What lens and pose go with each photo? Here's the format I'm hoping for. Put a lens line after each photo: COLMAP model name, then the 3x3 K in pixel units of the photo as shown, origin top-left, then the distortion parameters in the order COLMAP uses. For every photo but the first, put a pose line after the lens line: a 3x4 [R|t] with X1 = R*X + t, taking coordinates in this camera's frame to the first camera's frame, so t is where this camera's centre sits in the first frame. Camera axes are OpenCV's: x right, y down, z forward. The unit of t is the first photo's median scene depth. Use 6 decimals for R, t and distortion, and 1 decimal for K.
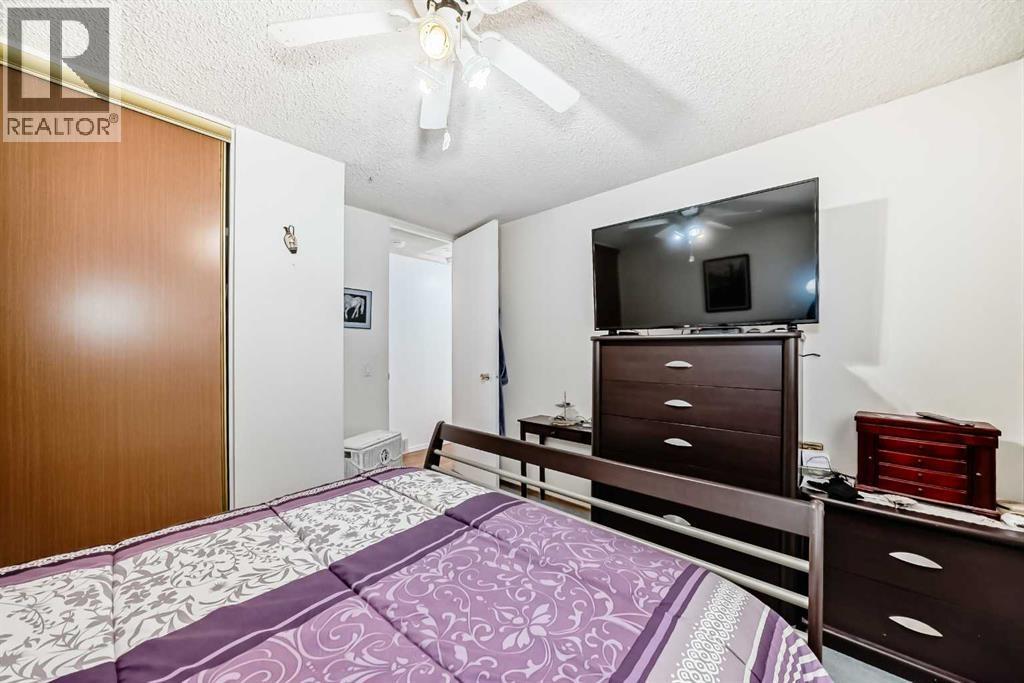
lens RADIAL K [[362.0, 0, 513.0], [0, 362.0, 347.8], [0, 0, 1]] dist [-0.023090, 0.006234]
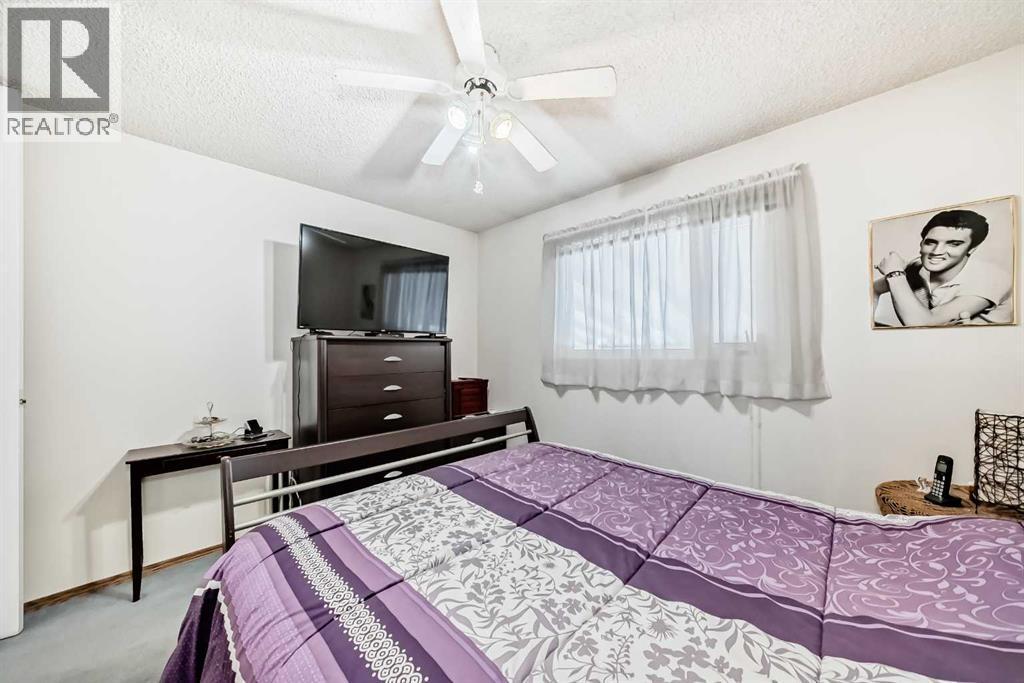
lens RADIAL K [[362.0, 0, 513.0], [0, 362.0, 347.8], [0, 0, 1]] dist [-0.023090, 0.006234]
pose [[0.043128, 0.002698, 0.999066, -1.456090], [-0.003733, 0.999990, -0.002539, 0.006710], [-0.999063, -0.003620, 0.043138, 0.802770]]
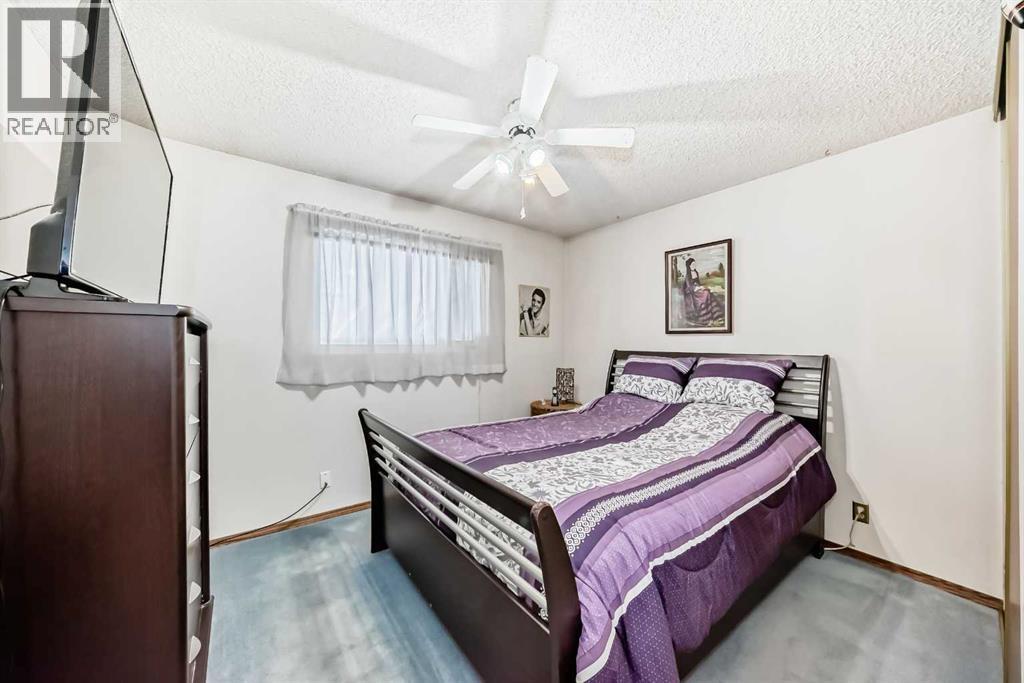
lens RADIAL K [[362.0, 0, 513.0], [0, 362.0, 347.8], [0, 0, 1]] dist [-0.023090, 0.006234]
pose [[-0.982368, -0.001886, 0.186947, -0.436285], [-0.002106, 0.999997, -0.000978, 0.027813], [-0.186944, -0.001354, -0.982370, 2.538947]]
